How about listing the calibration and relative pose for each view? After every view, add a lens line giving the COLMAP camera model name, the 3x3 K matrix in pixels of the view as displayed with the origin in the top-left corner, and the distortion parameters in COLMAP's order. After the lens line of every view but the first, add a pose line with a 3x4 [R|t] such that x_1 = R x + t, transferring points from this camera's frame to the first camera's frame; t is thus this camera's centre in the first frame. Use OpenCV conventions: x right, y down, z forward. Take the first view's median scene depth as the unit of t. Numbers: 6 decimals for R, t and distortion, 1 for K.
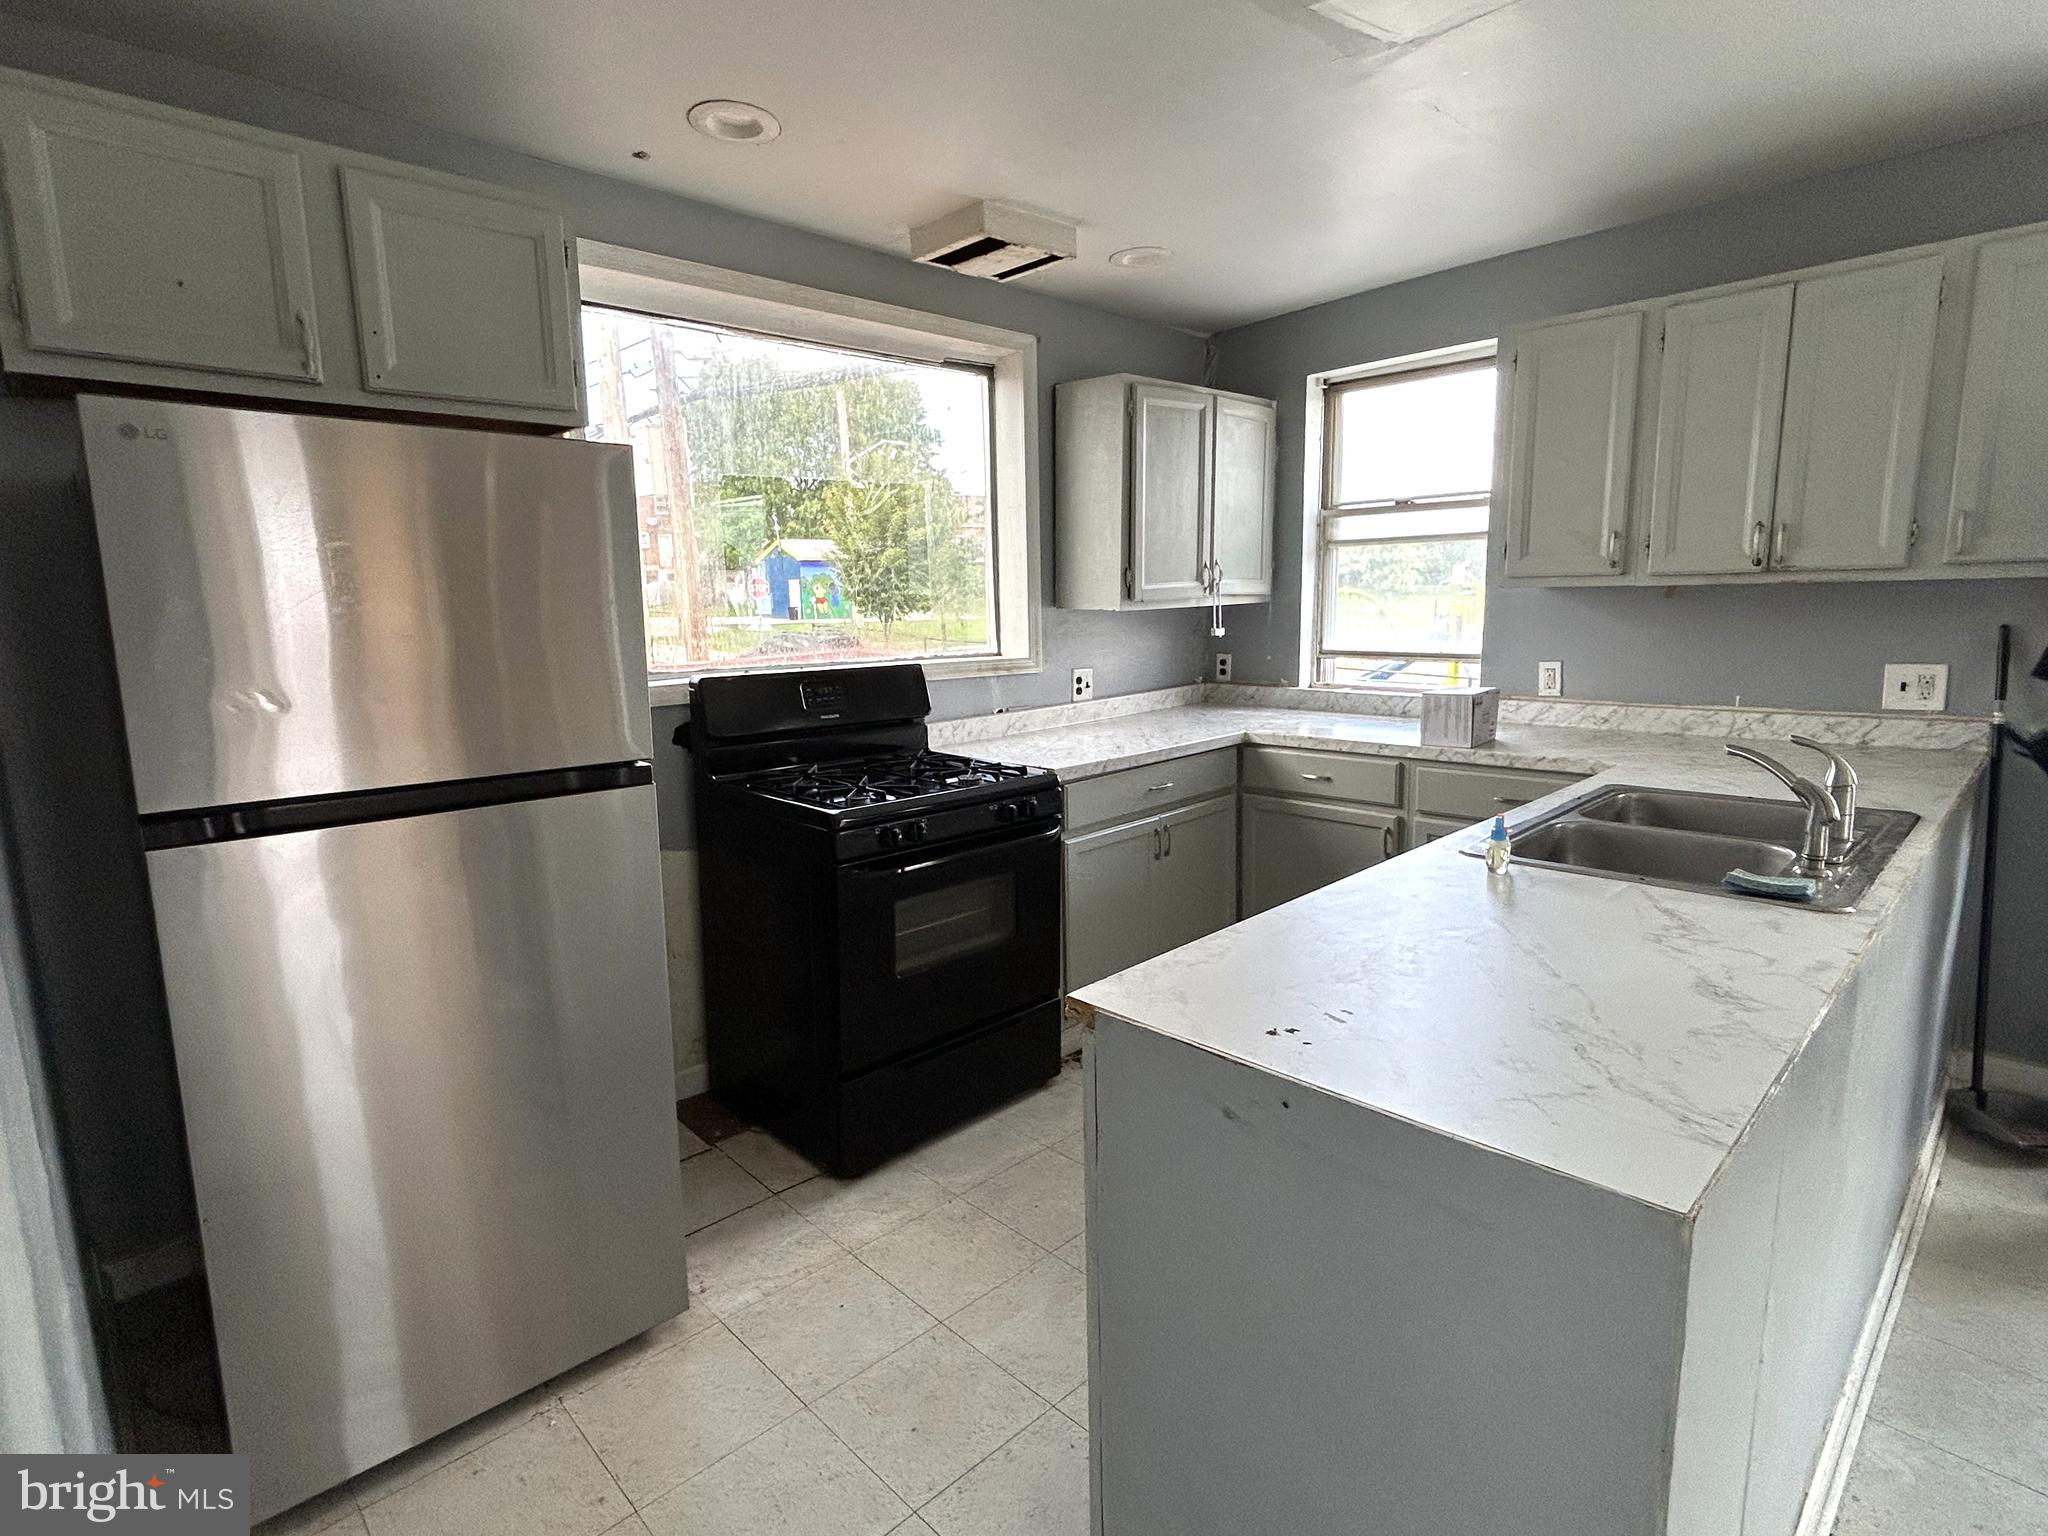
lens RADIAL K [[1048.6, 0, 1024.0], [0, 1048.6, 768.0], [0, 0, 1]] dist [-0.001809, -0.000013]
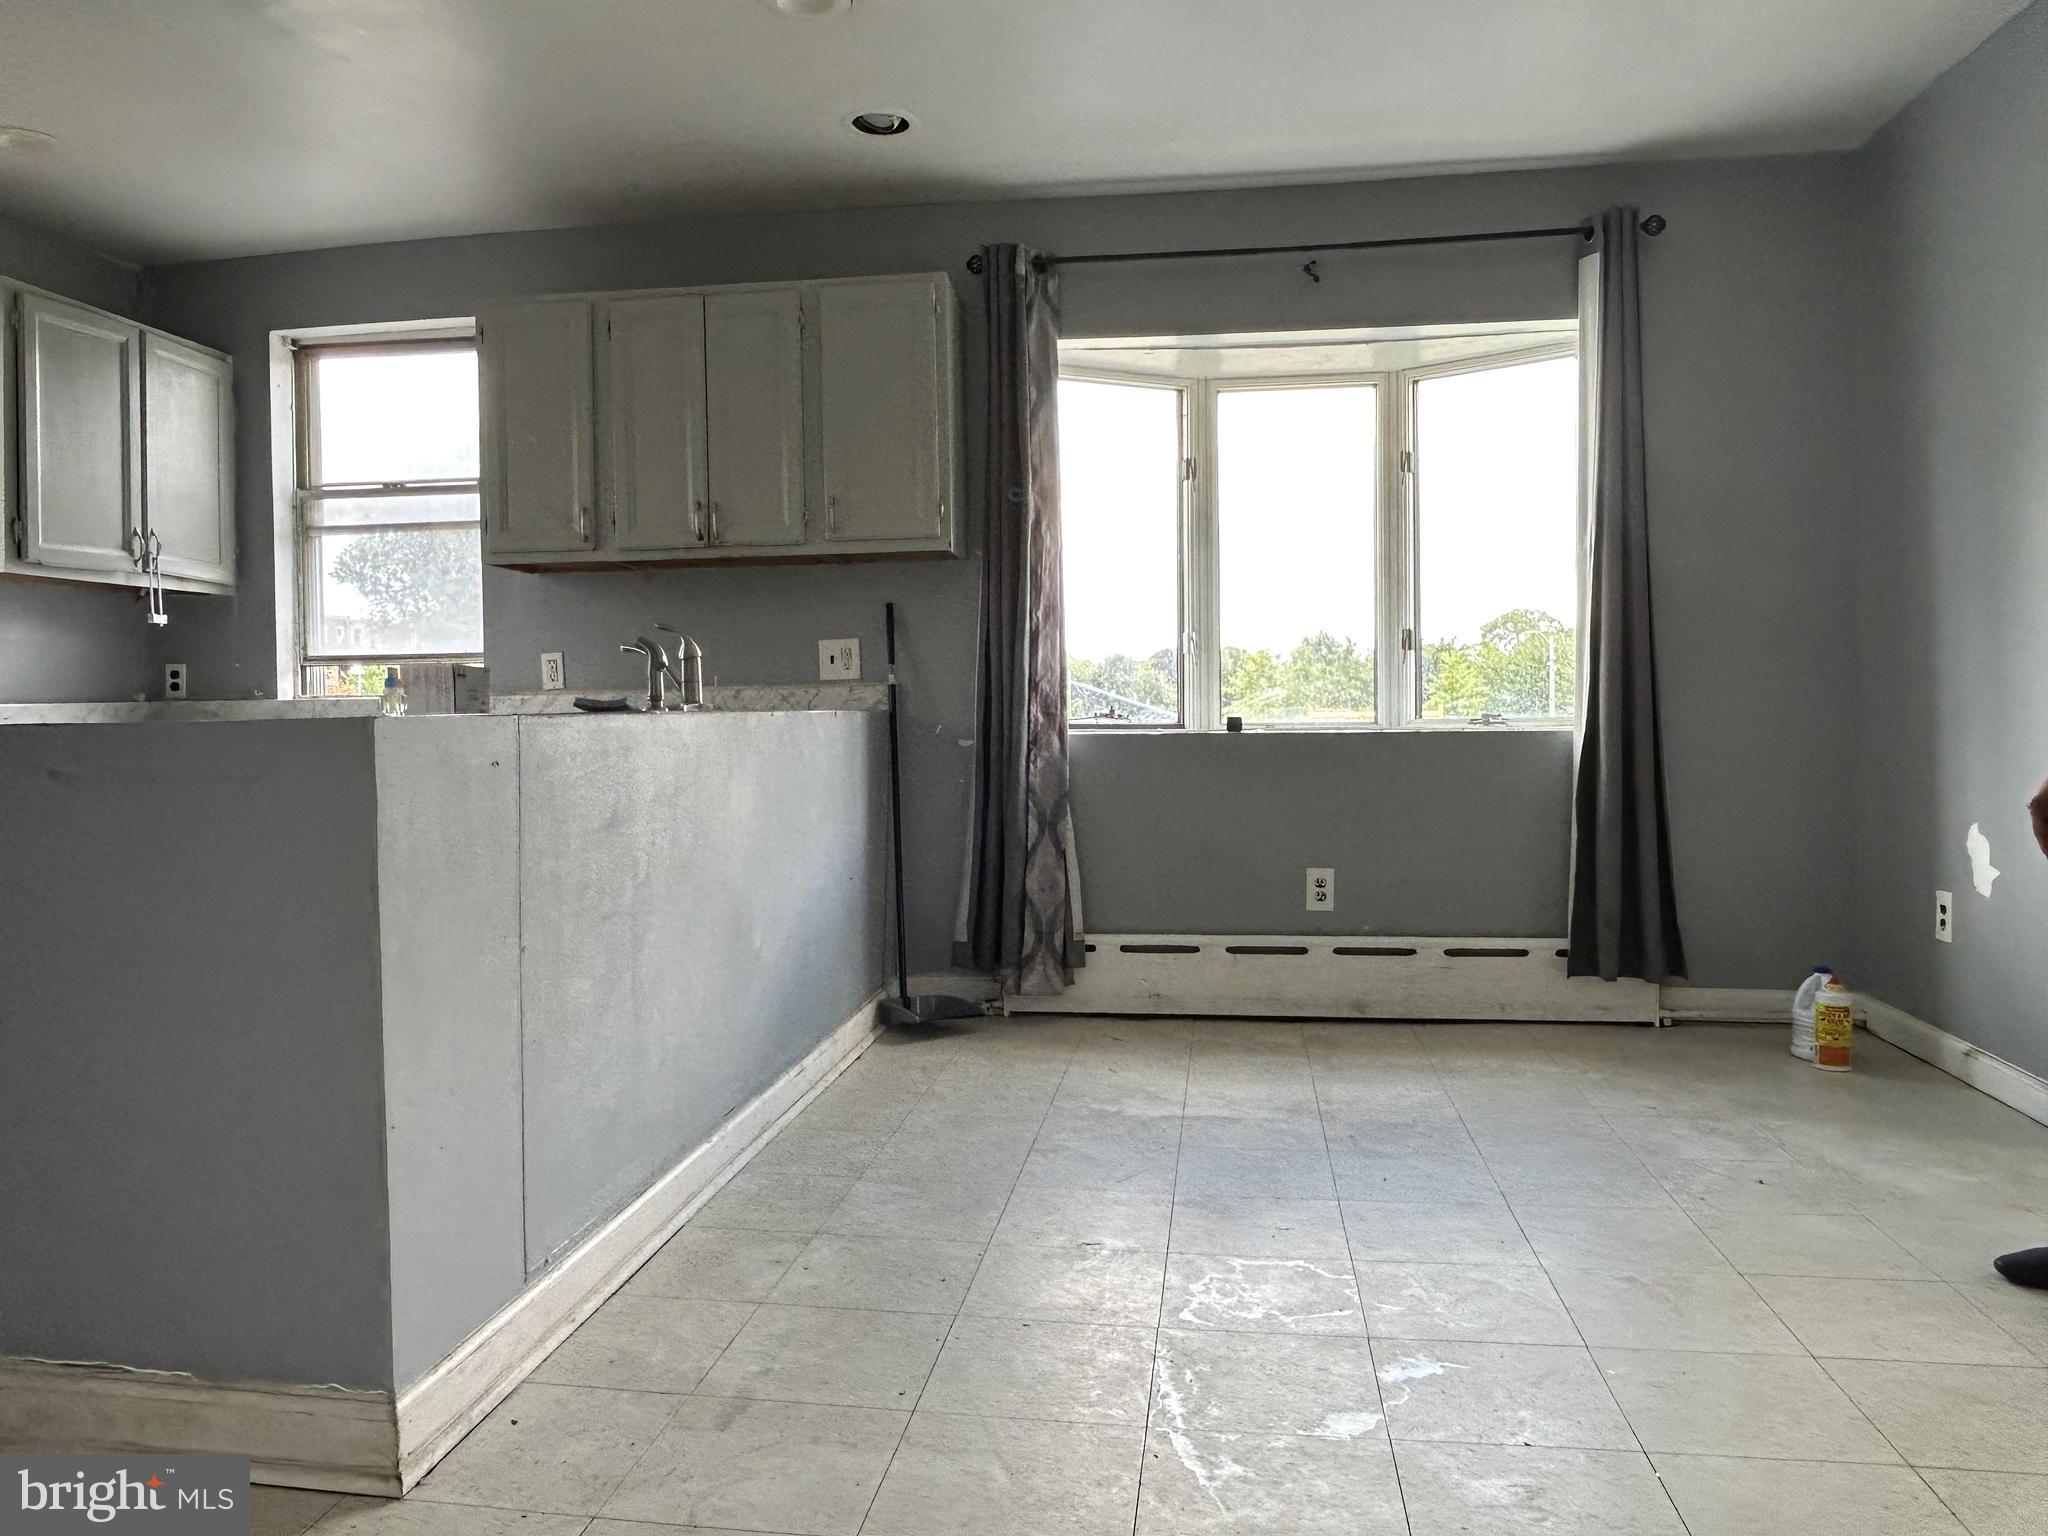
lens RADIAL K [[1484.2, 0, 1024.0], [0, 1484.2, 768.0], [0, 0, 1]] dist [-0.002666, -0.007402]
pose [[0.787080, -0.007751, 0.616802, 0.008686], [0.096681, 0.989113, -0.110941, 0.173637], [-0.609227, 0.146953, 0.779261, -0.263952]]
